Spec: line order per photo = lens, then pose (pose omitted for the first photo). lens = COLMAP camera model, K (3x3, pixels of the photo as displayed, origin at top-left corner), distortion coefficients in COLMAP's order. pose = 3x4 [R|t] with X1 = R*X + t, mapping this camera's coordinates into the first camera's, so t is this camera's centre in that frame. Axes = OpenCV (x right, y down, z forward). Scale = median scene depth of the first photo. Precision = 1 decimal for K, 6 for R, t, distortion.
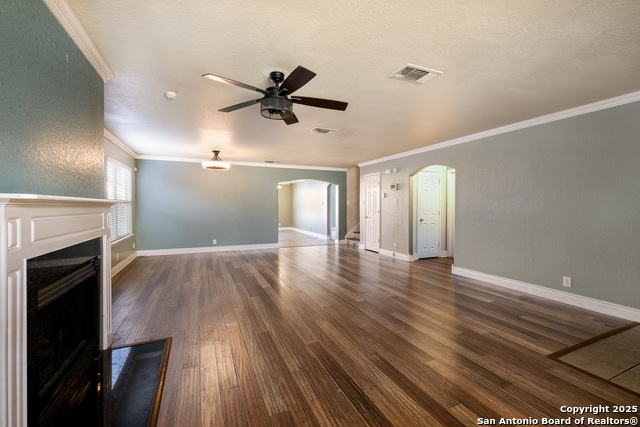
lens RADIAL K [[272.8, 0, 318.1], [0, 272.8, 207.5], [0, 0, 1]] dist [0.007322, -0.004047]
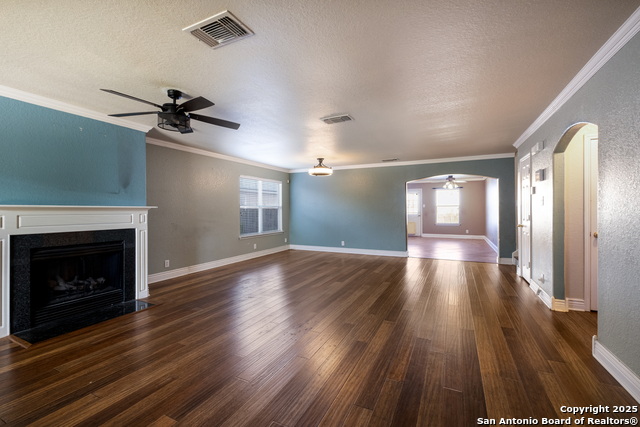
lens RADIAL K [[272.8, 0, 320.4], [0, 272.8, 209.6], [0, 0, 1]] dist [0.007322, -0.004047]
pose [[0.654783, -0.004430, -0.755804, 0.469173], [0.002361, 0.999990, -0.003816, -0.001246], [0.755813, 0.000715, 0.654787, 0.308918]]
